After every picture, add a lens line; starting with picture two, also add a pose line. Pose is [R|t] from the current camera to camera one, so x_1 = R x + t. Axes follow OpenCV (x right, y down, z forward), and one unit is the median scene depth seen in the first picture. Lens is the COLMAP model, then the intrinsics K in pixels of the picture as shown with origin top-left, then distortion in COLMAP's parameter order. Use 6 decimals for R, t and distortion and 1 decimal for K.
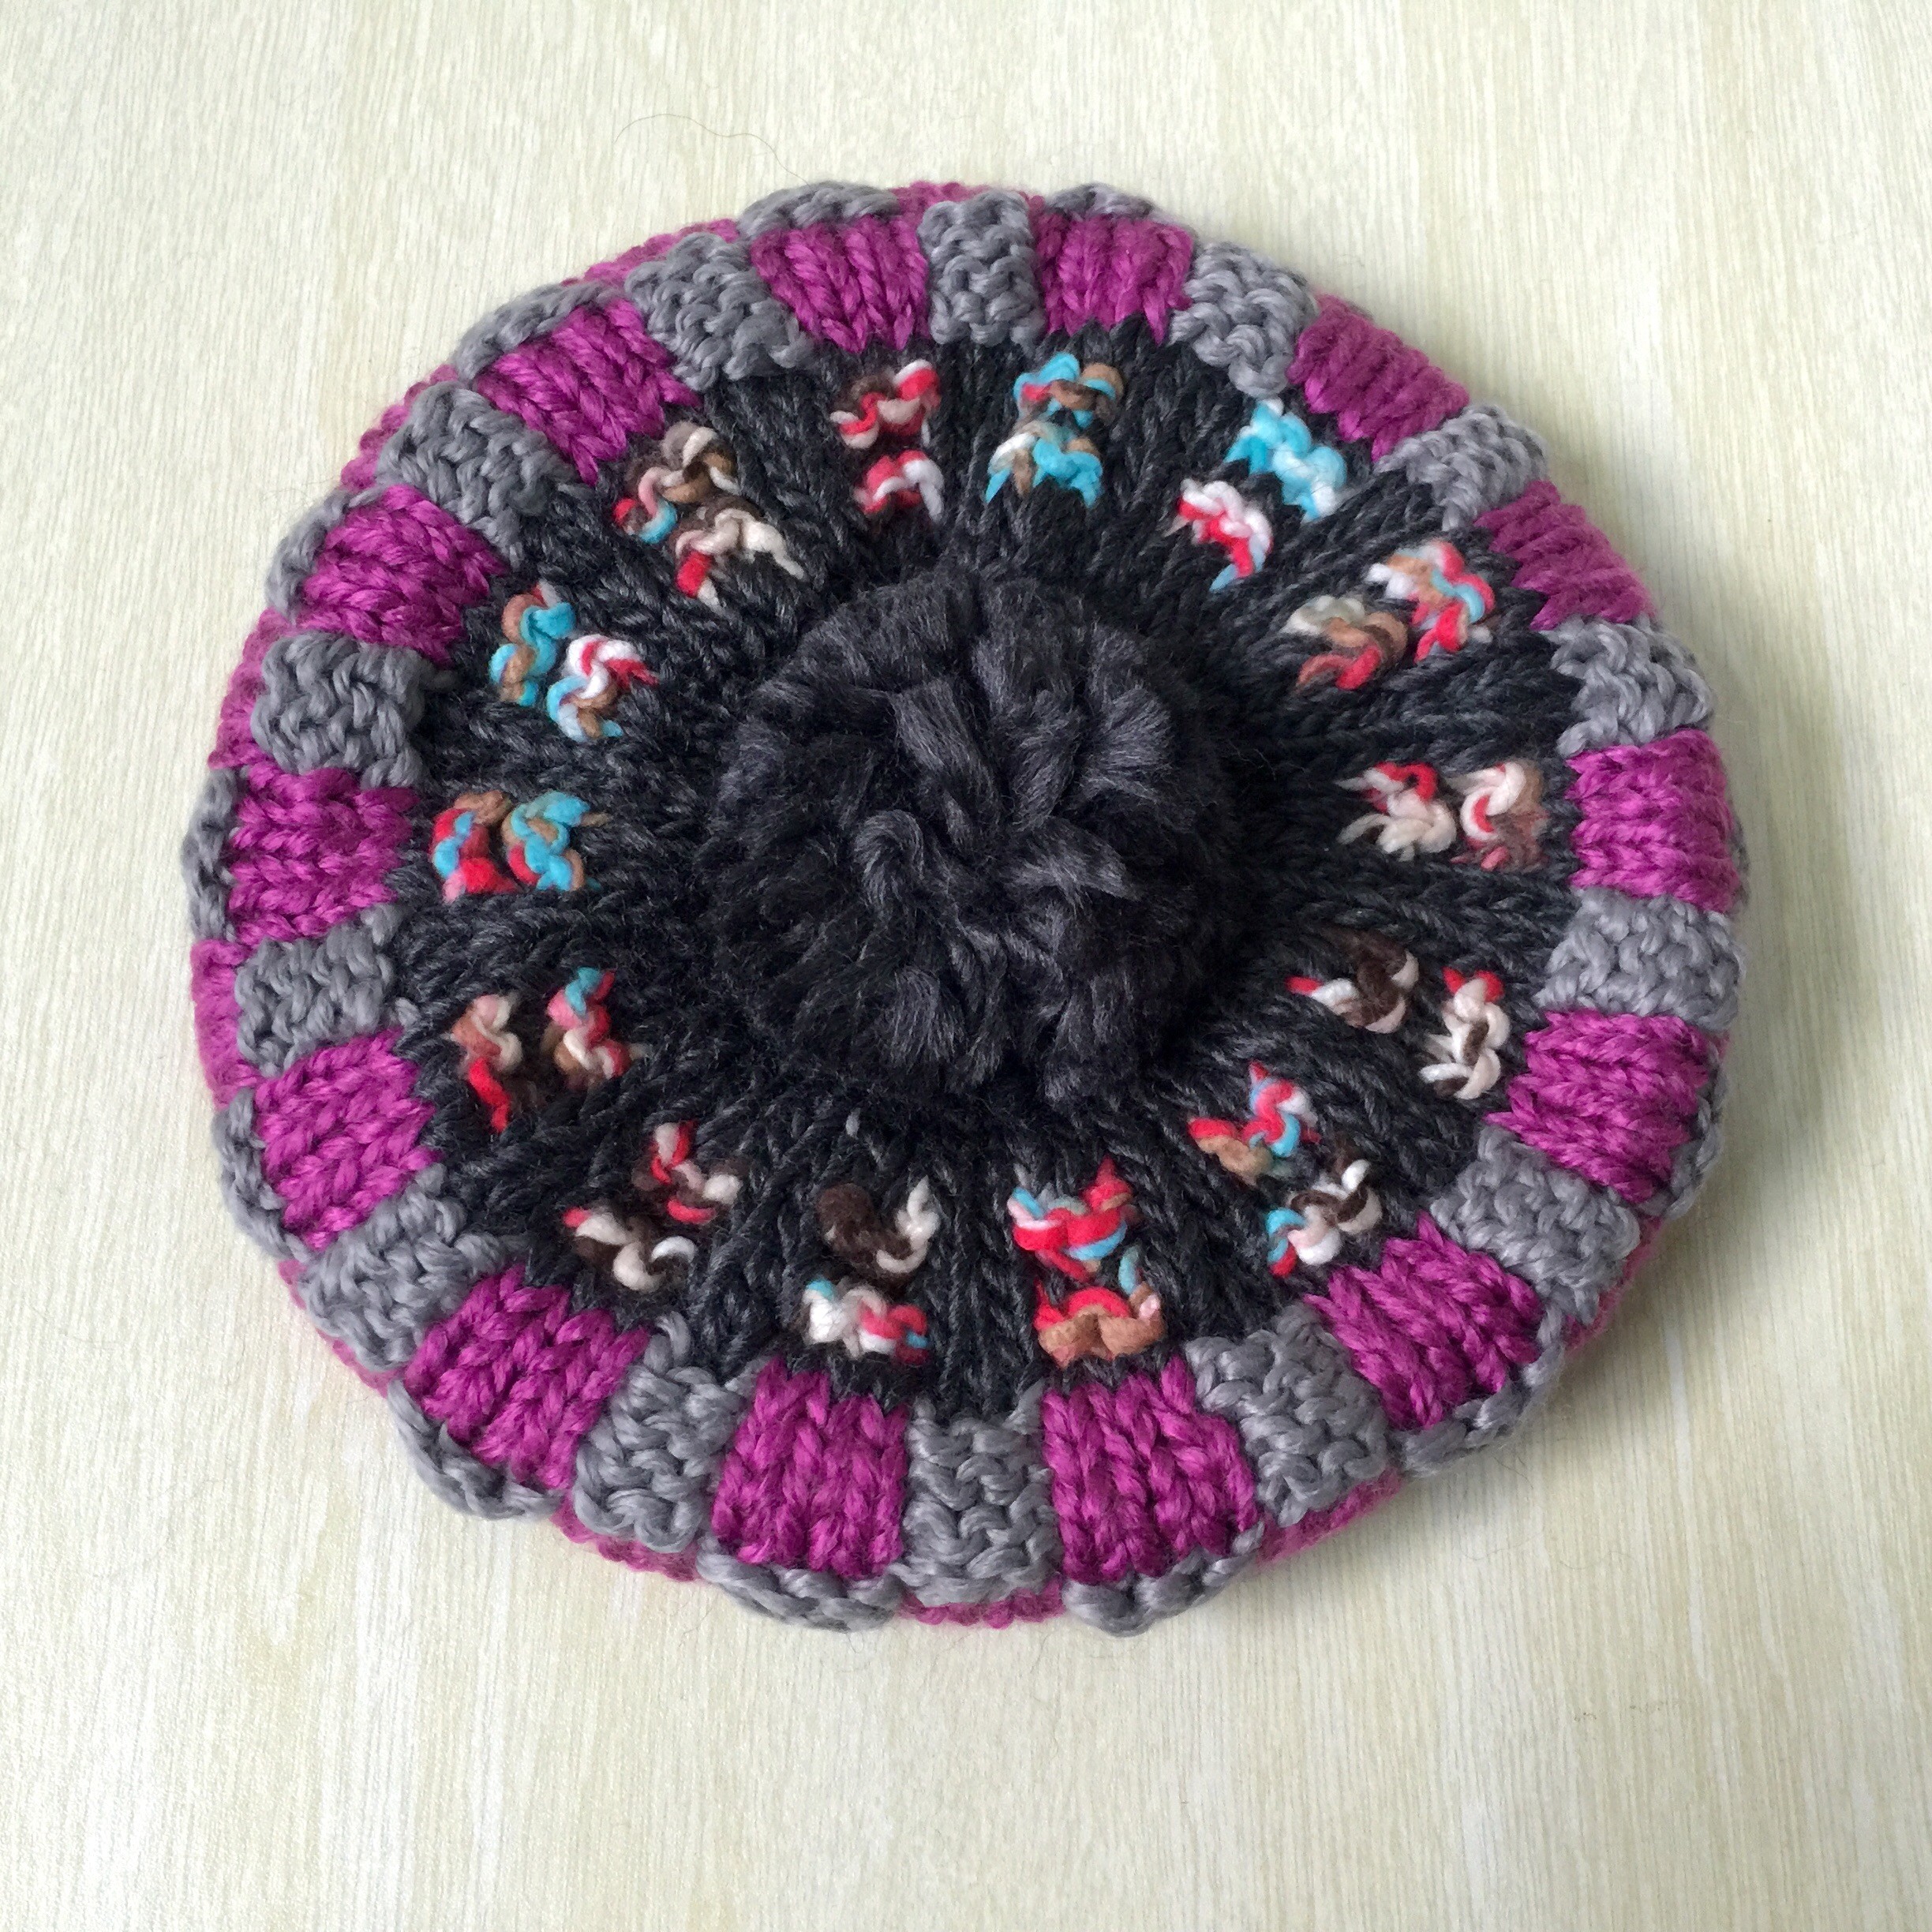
lens RADIAL K [[2267.7, 0, 966.0], [0, 2267.7, 966.0], [0, 0, 1]] dist [0.096226, -0.155358]
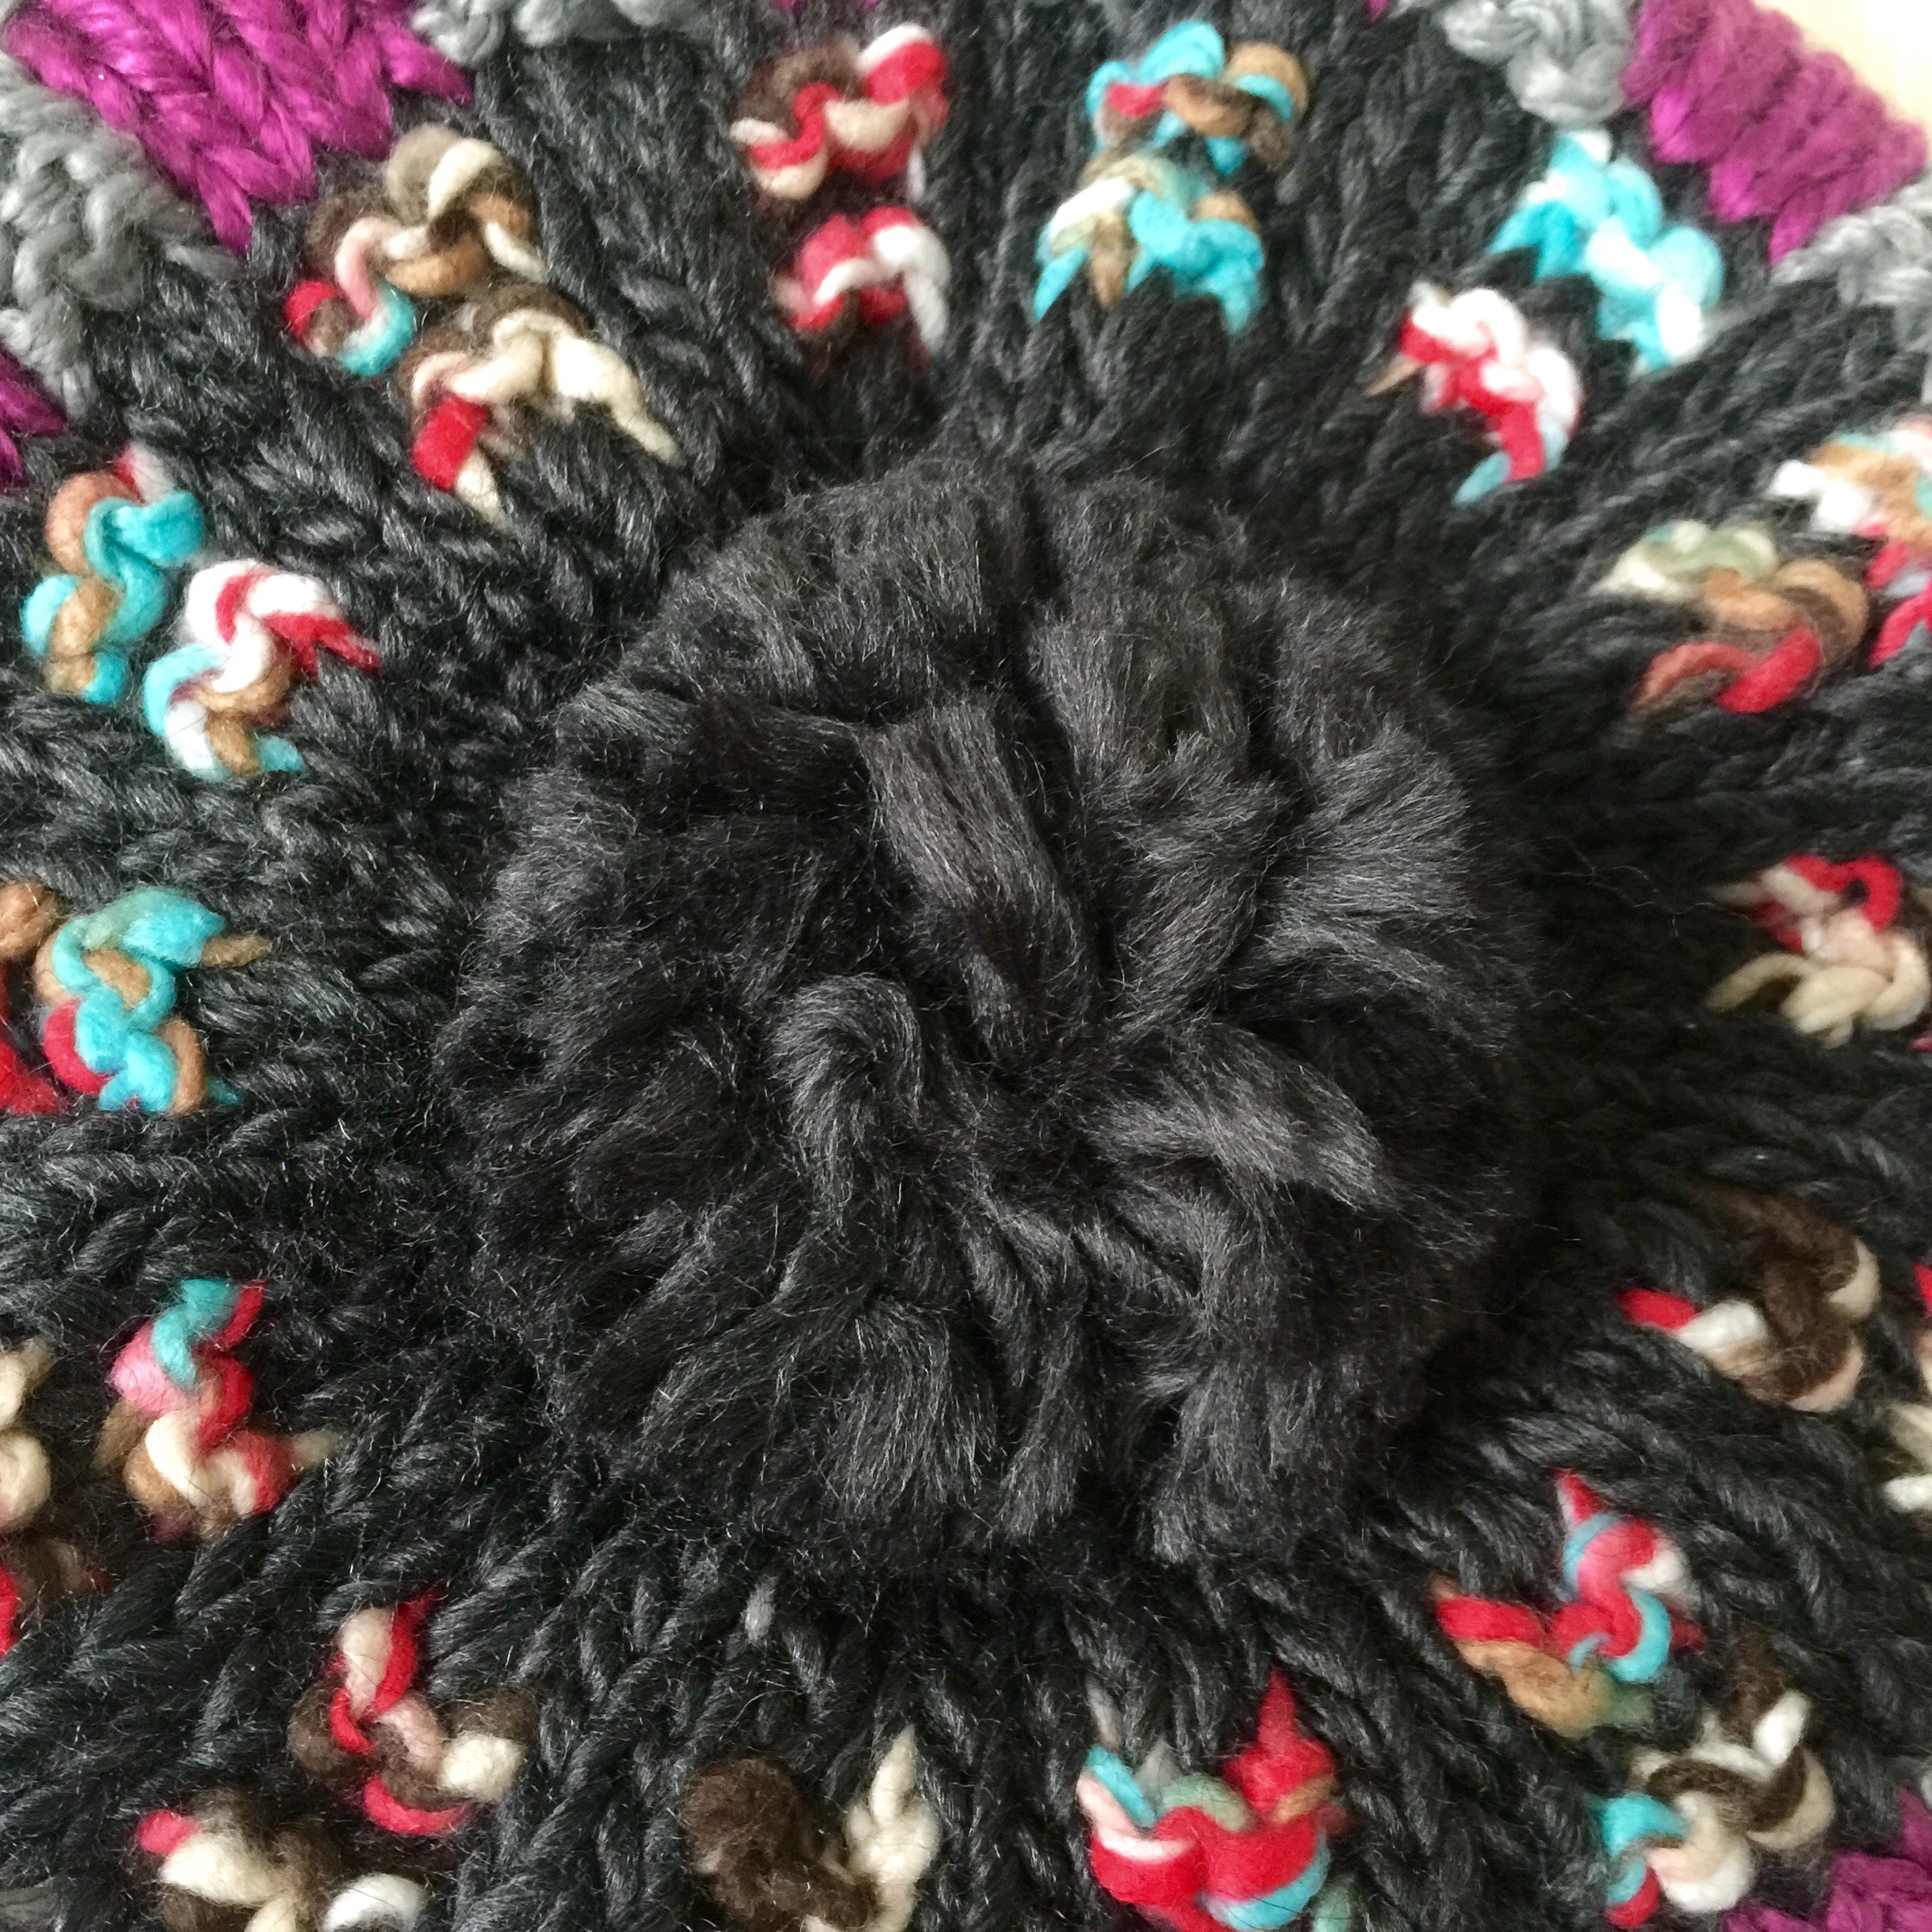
lens RADIAL K [[2267.7, 0, 966.0], [0, 2267.7, 966.0], [0, 0, 1]] dist [0.096226, -0.155358]
pose [[0.998166, 0.017910, 0.057829, -0.036968], [-0.022049, 0.997179, 0.071755, -0.104283], [-0.056380, -0.072898, 0.995744, 0.528976]]
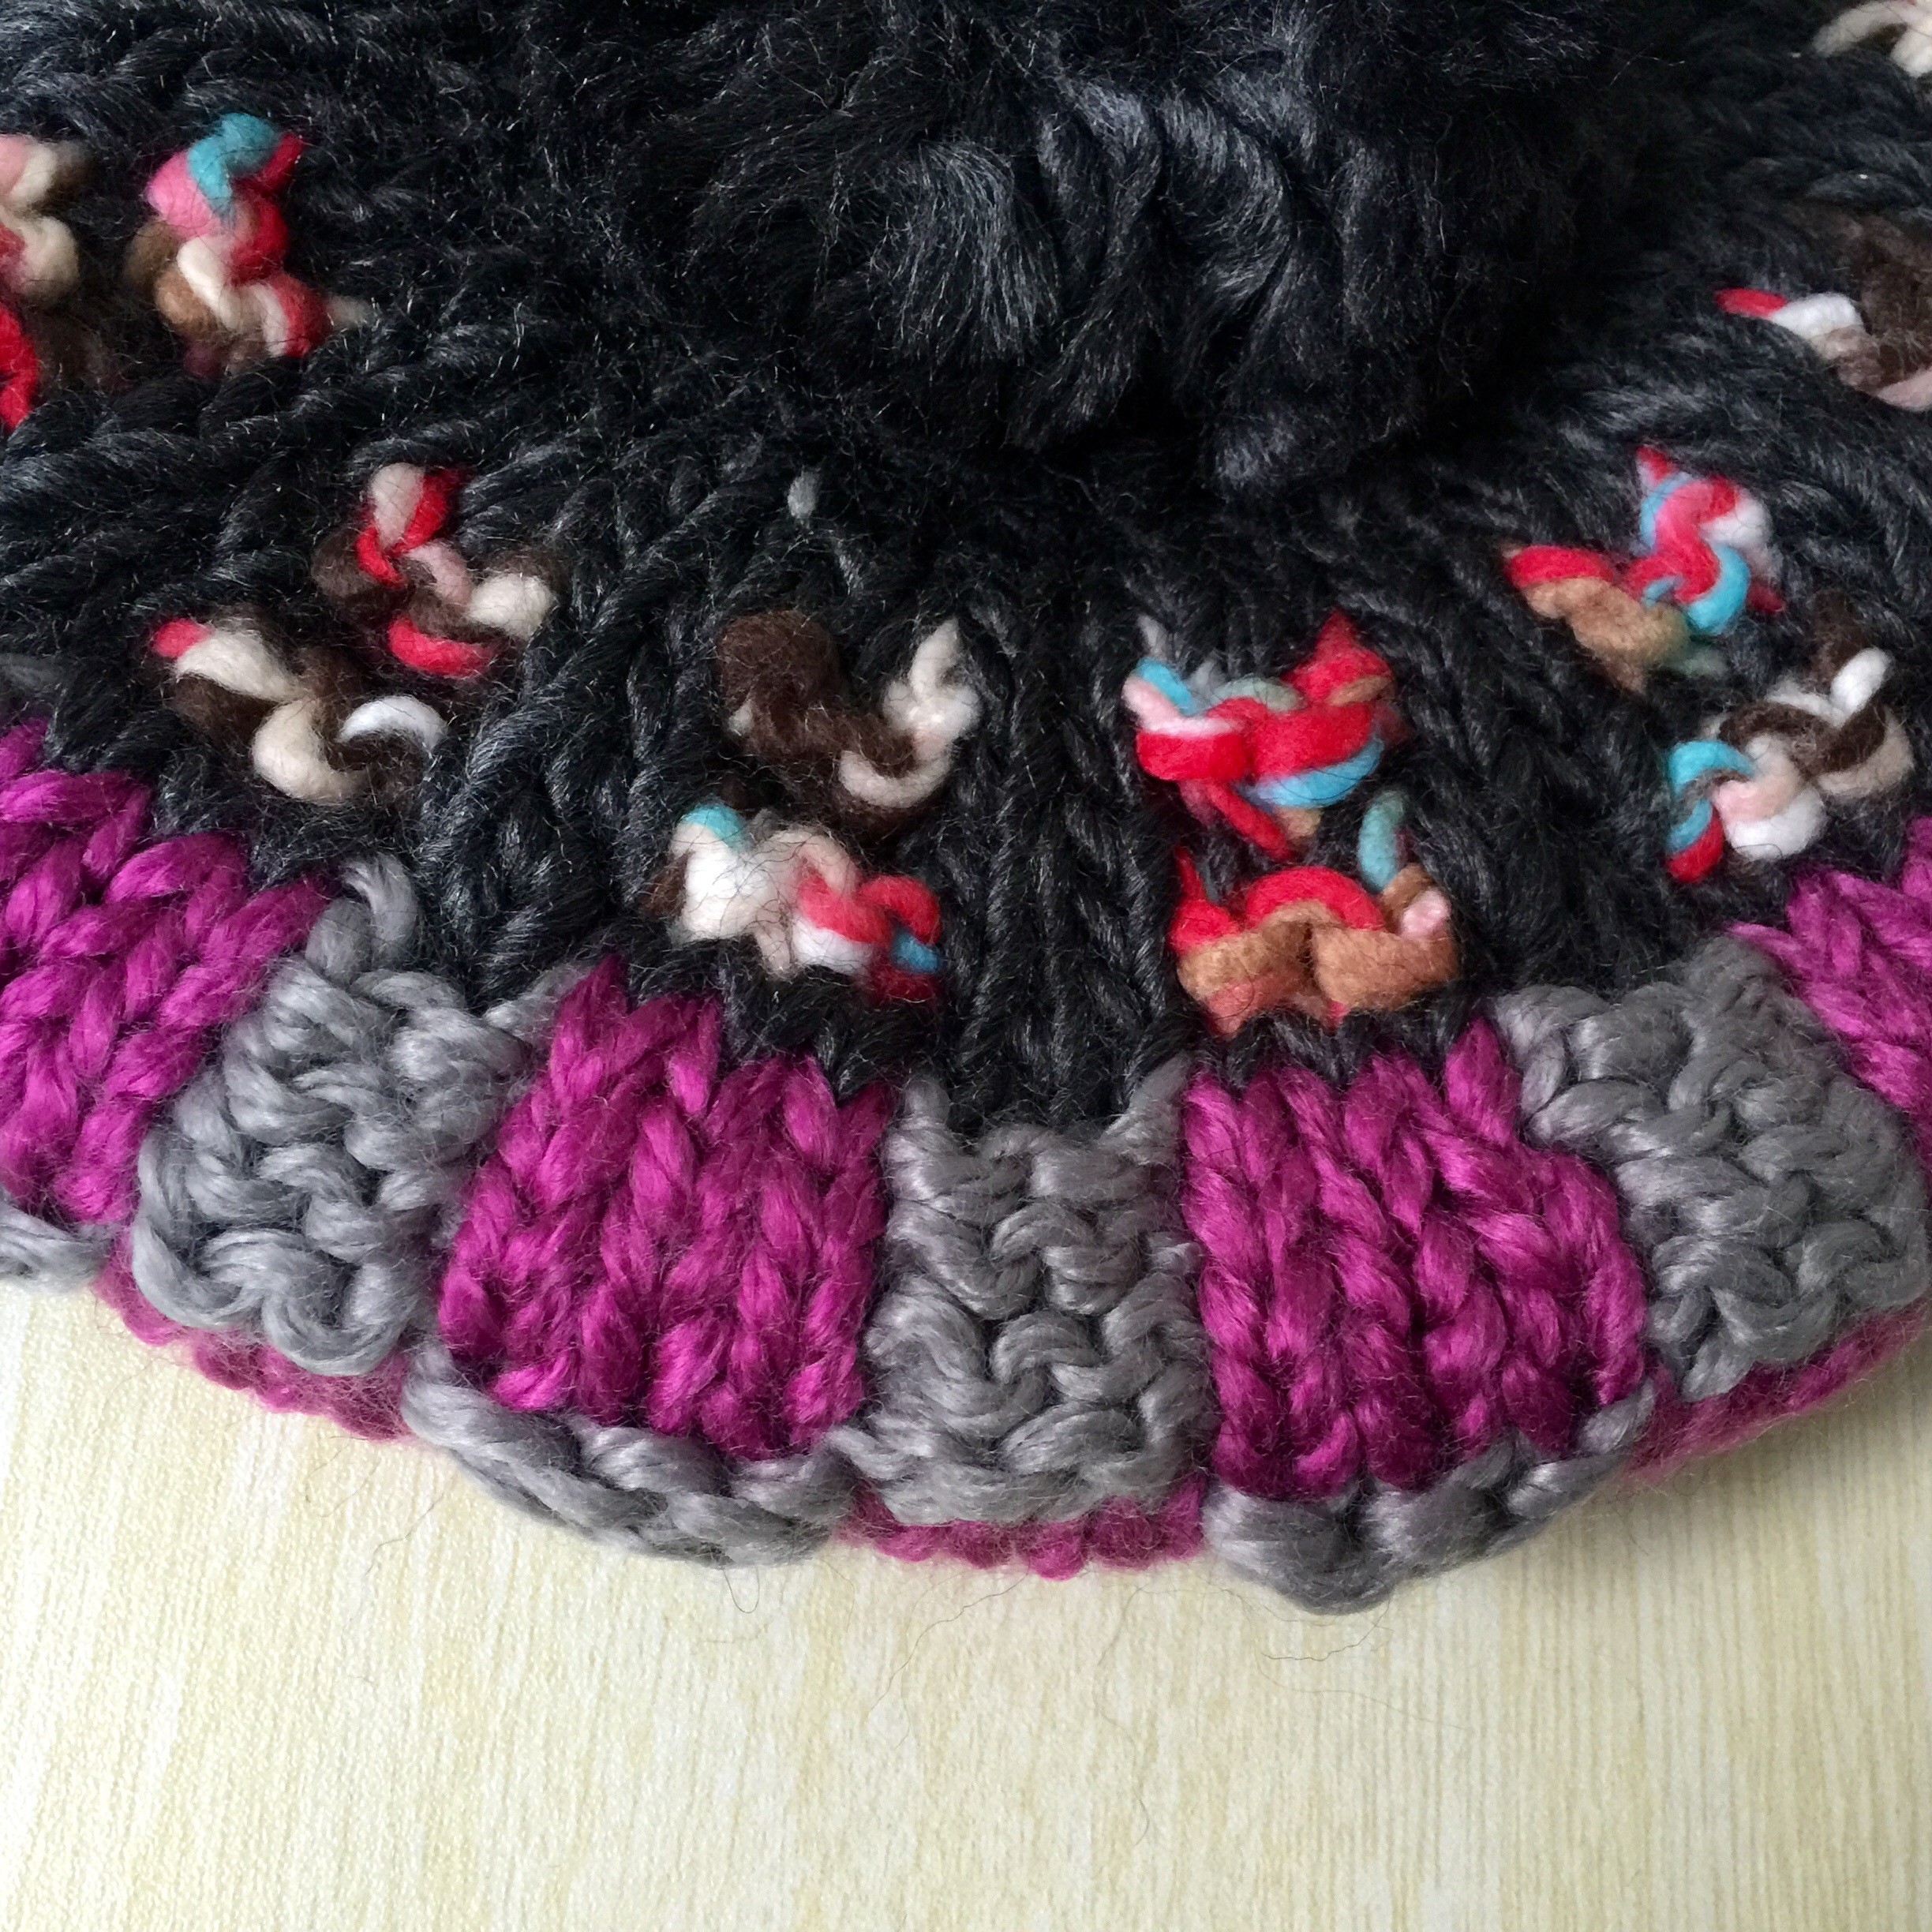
lens RADIAL K [[2267.7, 0, 966.0], [0, 2267.7, 966.0], [0, 0, 1]] dist [0.096226, -0.155358]
pose [[0.996899, 0.066329, 0.042344, -0.030320], [-0.068693, 0.996005, 0.057054, 0.137635], [-0.038391, -0.059785, 0.997473, 0.532009]]
